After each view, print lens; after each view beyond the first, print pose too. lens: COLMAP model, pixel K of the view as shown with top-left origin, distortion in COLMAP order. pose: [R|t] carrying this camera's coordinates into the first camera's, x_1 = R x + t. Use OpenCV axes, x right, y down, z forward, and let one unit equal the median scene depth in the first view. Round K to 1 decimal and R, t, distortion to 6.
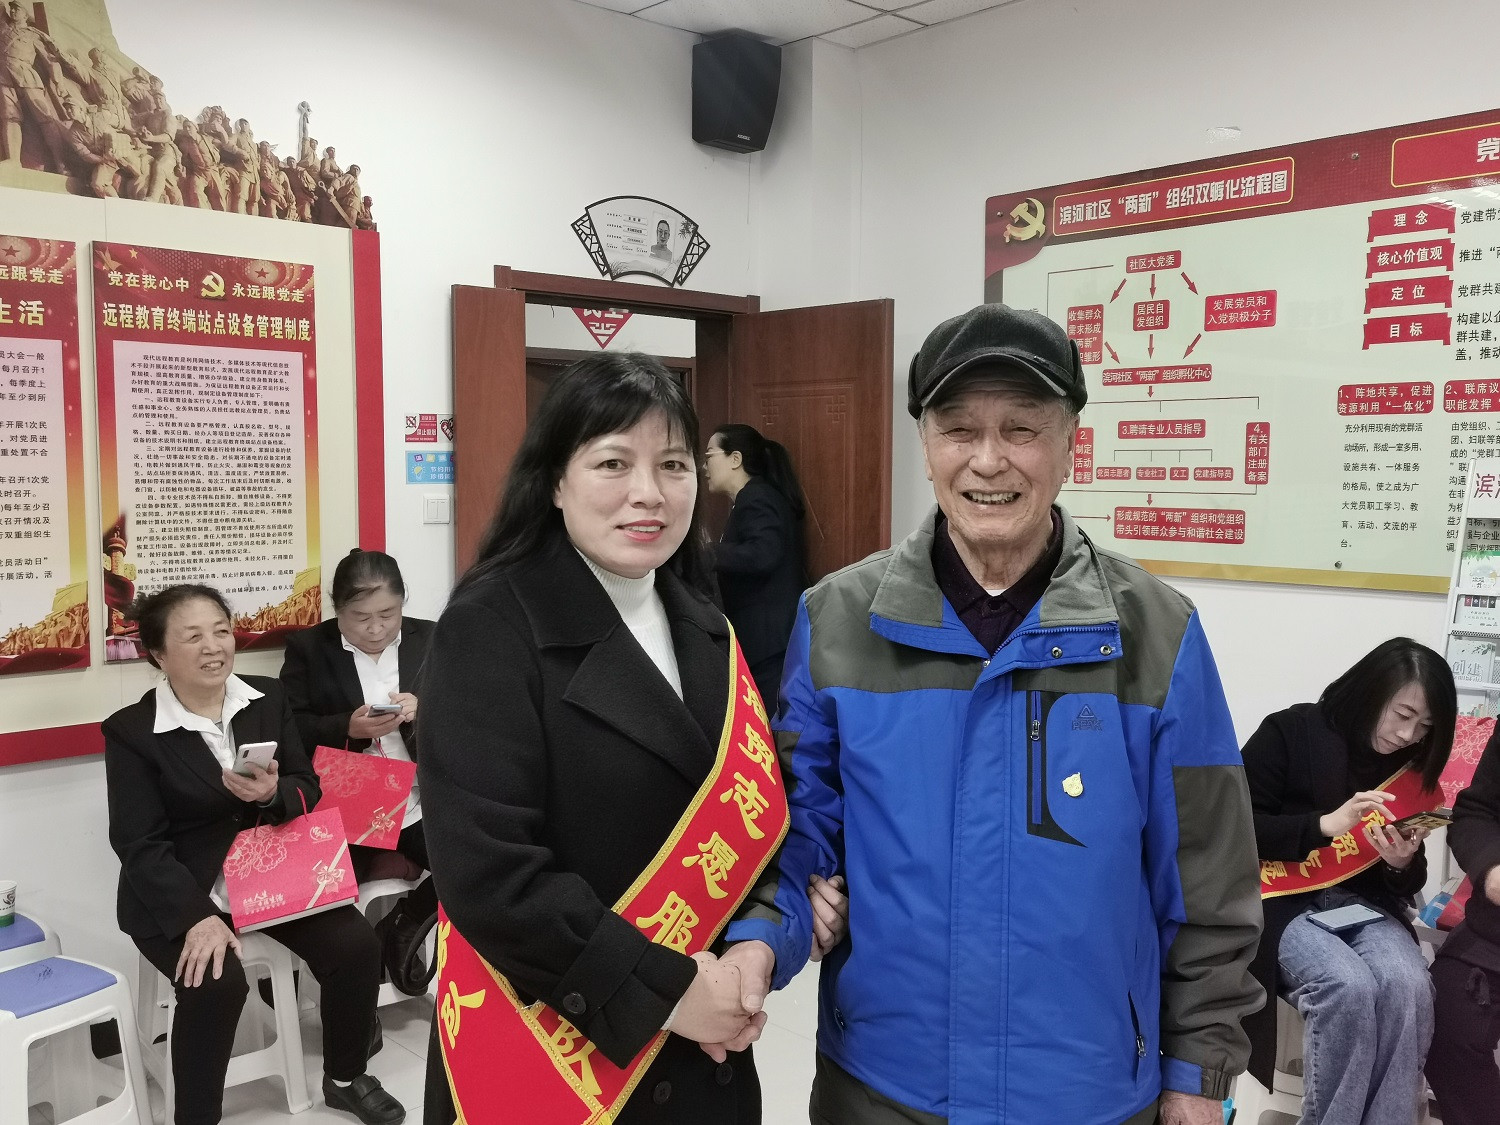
lens RADIAL K [[1326.8, 0, 757.0], [0, 1326.8, 563.7], [0, 0, 1]] dist [-0.022574, -0.002394]
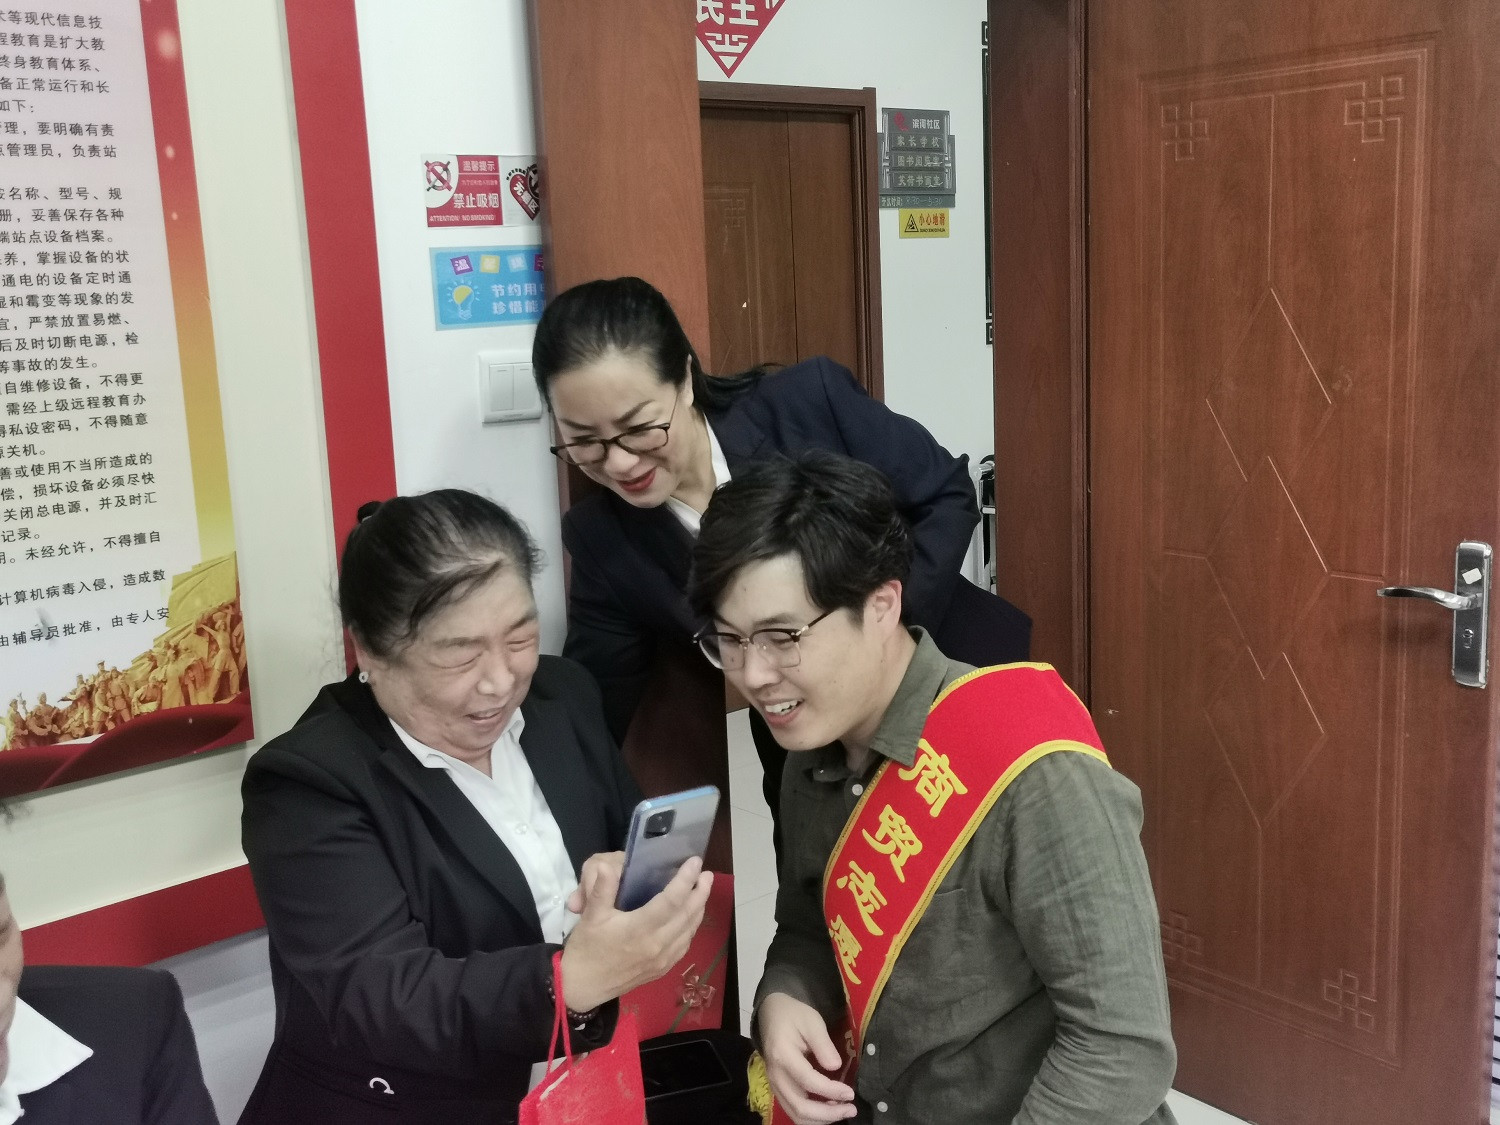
lens RADIAL K [[1572.9, 0, 746.8], [0, 1572.9, 553.8], [0, 0, 1]] dist [0.029919, 0.000000]
pose [[0.997333, -0.035698, -0.063665, -0.153692], [0.042178, 0.993732, 0.103528, -0.041362], [0.059570, -0.105937, 0.992587, 0.562411]]
